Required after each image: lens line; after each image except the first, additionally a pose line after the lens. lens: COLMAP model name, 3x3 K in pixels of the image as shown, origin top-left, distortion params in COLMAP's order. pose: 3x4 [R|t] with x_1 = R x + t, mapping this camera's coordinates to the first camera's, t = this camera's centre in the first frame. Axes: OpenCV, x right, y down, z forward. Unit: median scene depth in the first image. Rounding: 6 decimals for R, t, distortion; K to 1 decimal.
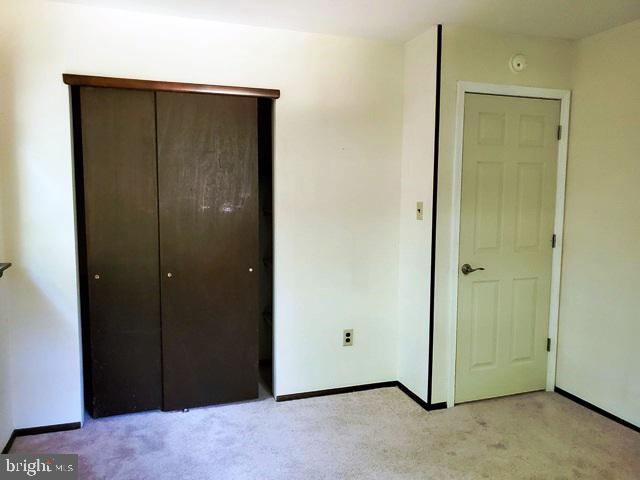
lens RADIAL K [[510.8, 0, 320.2], [0, 510.8, 235.8], [0, 0, 1]] dist [0.029059, -0.003015]
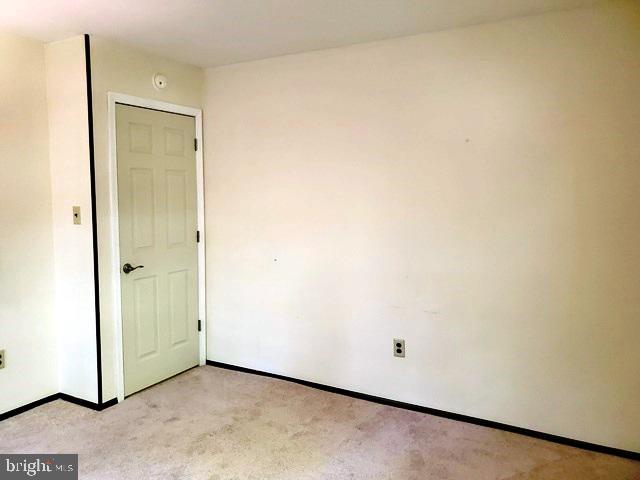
lens RADIAL K [[510.8, 0, 319.8], [0, 510.8, 240.7], [0, 0, 1]] dist [0.029059, -0.003015]
pose [[0.750904, -0.074775, 0.656164, -0.111382], [0.072280, 0.996906, 0.030889, 0.003534], [-0.656444, 0.024233, 0.753986, -0.069476]]
